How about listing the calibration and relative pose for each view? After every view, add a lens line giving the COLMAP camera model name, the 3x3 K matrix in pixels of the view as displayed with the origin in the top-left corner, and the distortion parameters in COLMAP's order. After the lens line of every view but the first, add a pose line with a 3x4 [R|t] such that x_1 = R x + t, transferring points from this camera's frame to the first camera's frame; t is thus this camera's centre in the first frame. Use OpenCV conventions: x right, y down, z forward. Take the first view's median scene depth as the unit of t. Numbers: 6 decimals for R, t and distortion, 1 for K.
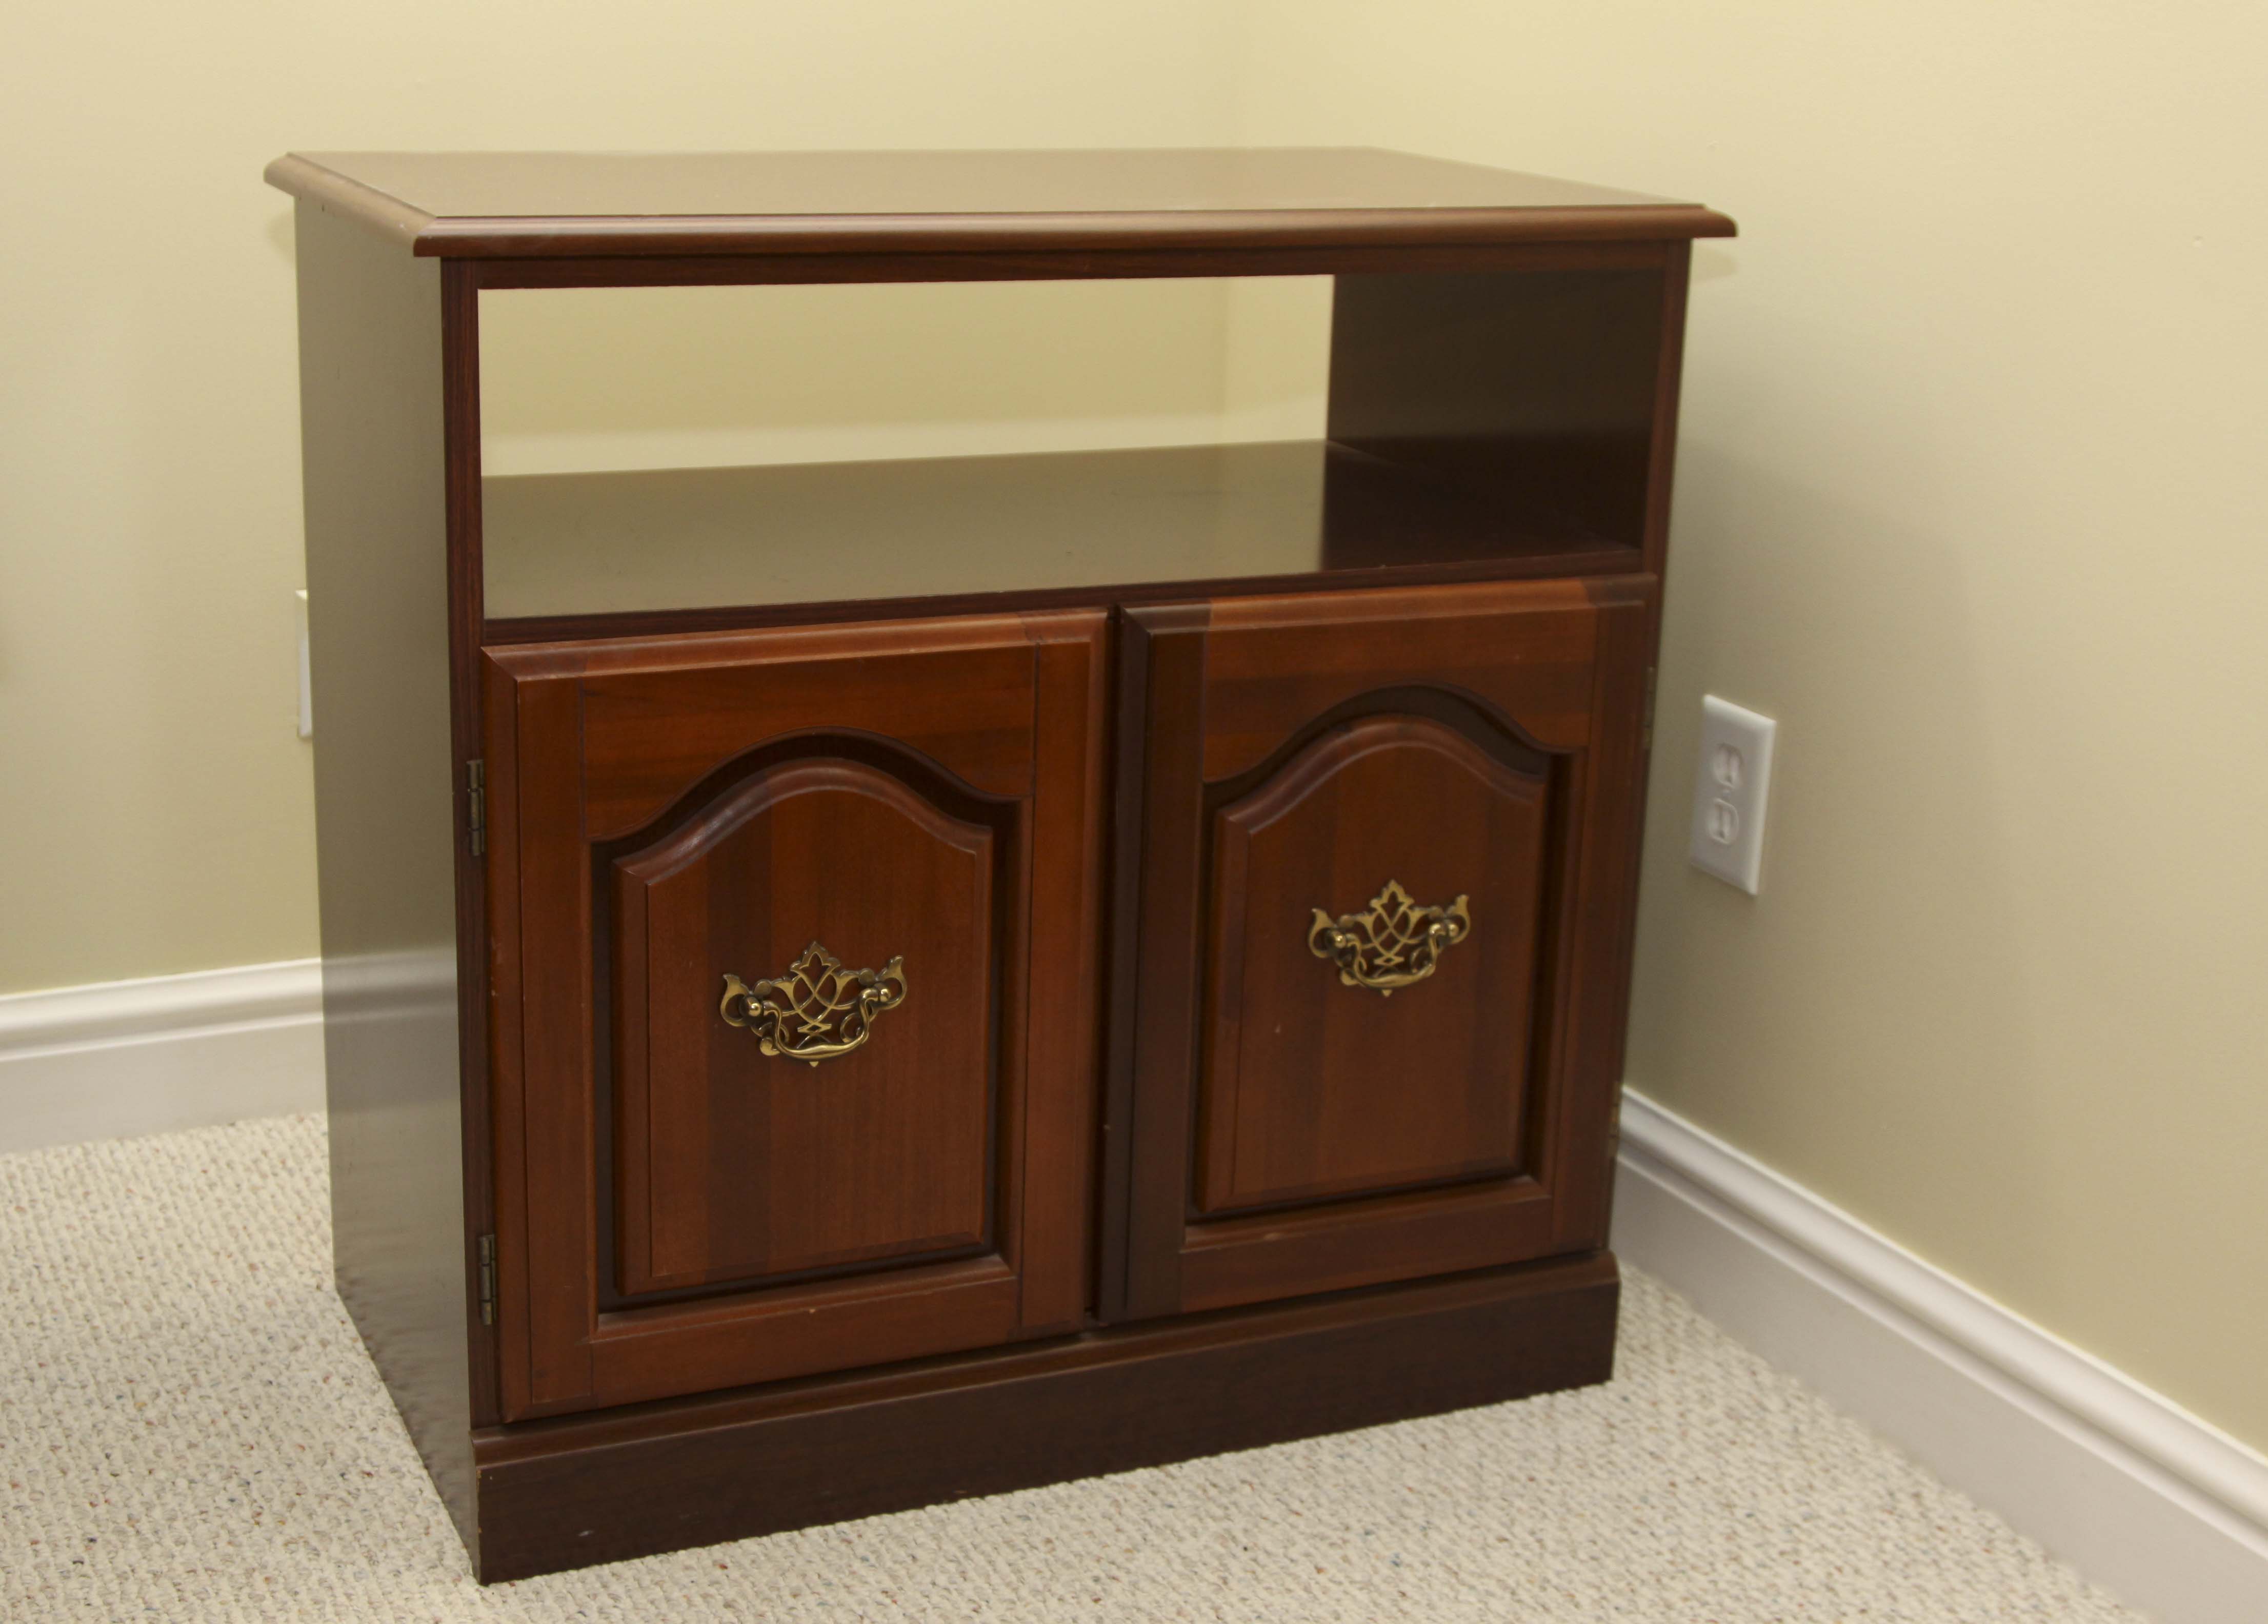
lens RADIAL K [[3159.2, 0, 1134.7], [0, 3159.2, 806.9], [0, 0, 1]] dist [-0.056327, 0.000000]
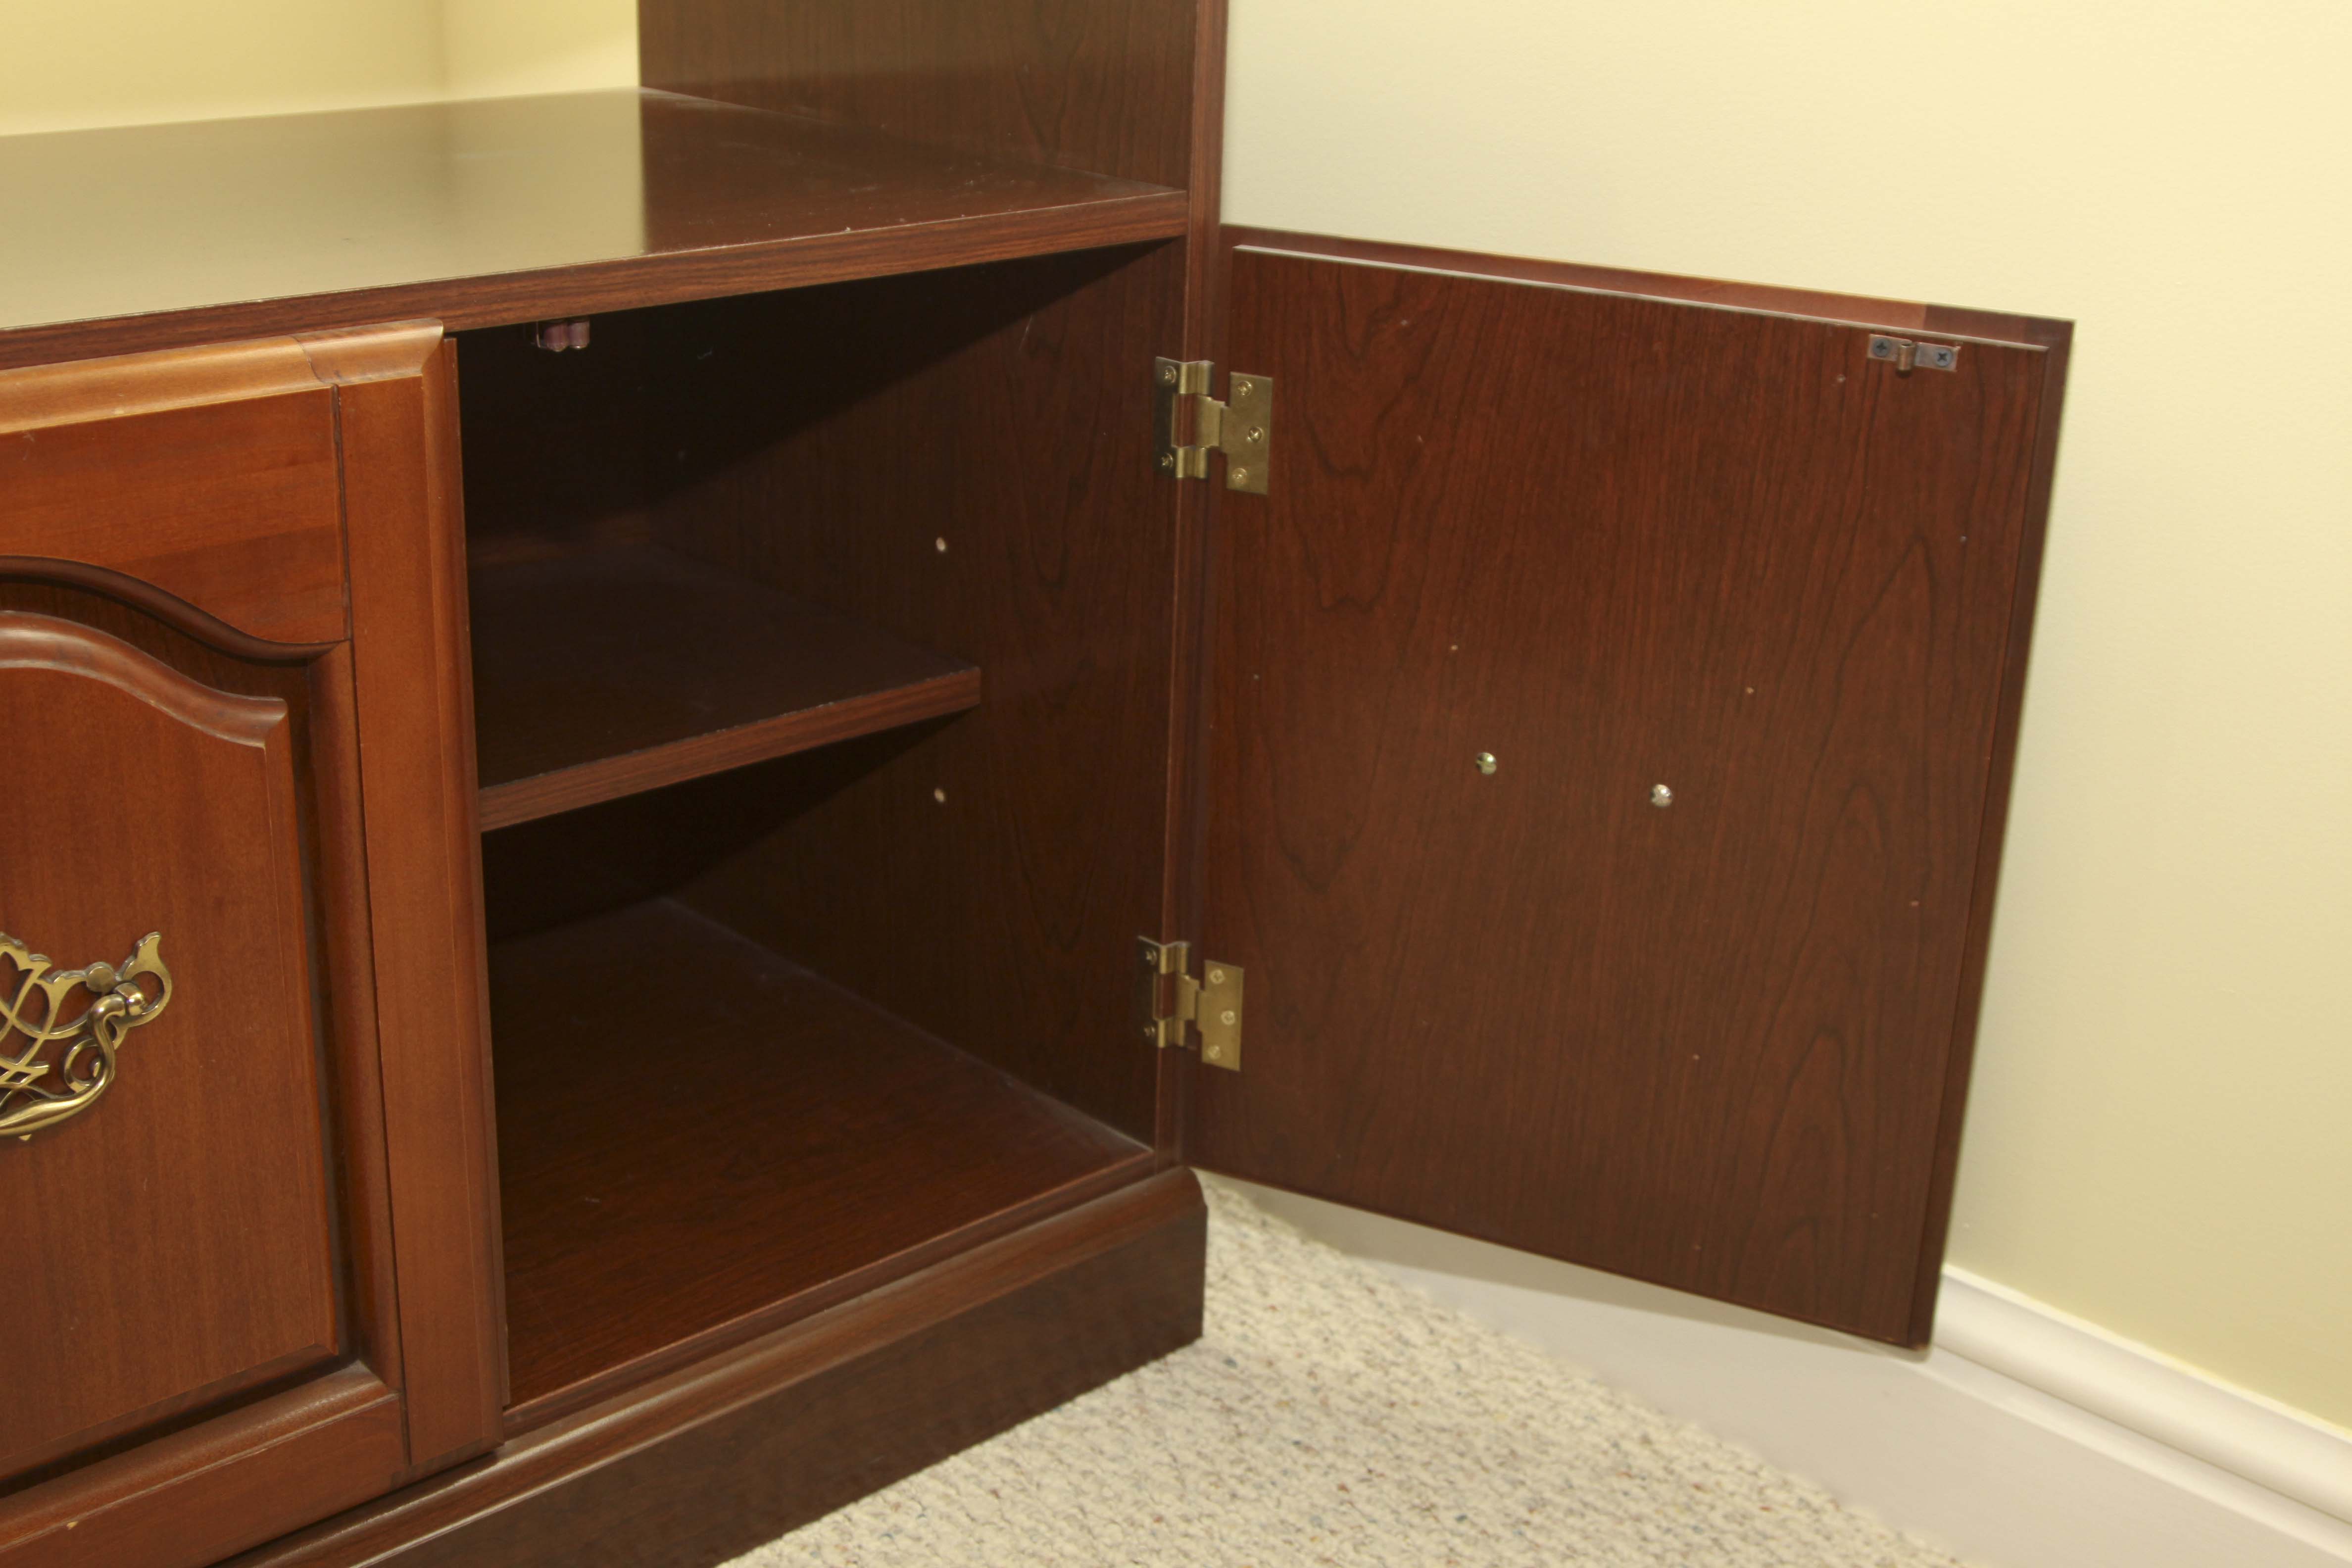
lens RADIAL K [[2934.0, 0, 1246.0], [0, 2934.0, 763.2], [0, 0, 1]] dist [-0.071846, 0.000000]
pose [[0.940358, -0.113757, 0.320604, -0.049035], [0.089667, 0.991989, 0.088976, -0.013353], [-0.328157, -0.054921, 0.943025, 0.392750]]
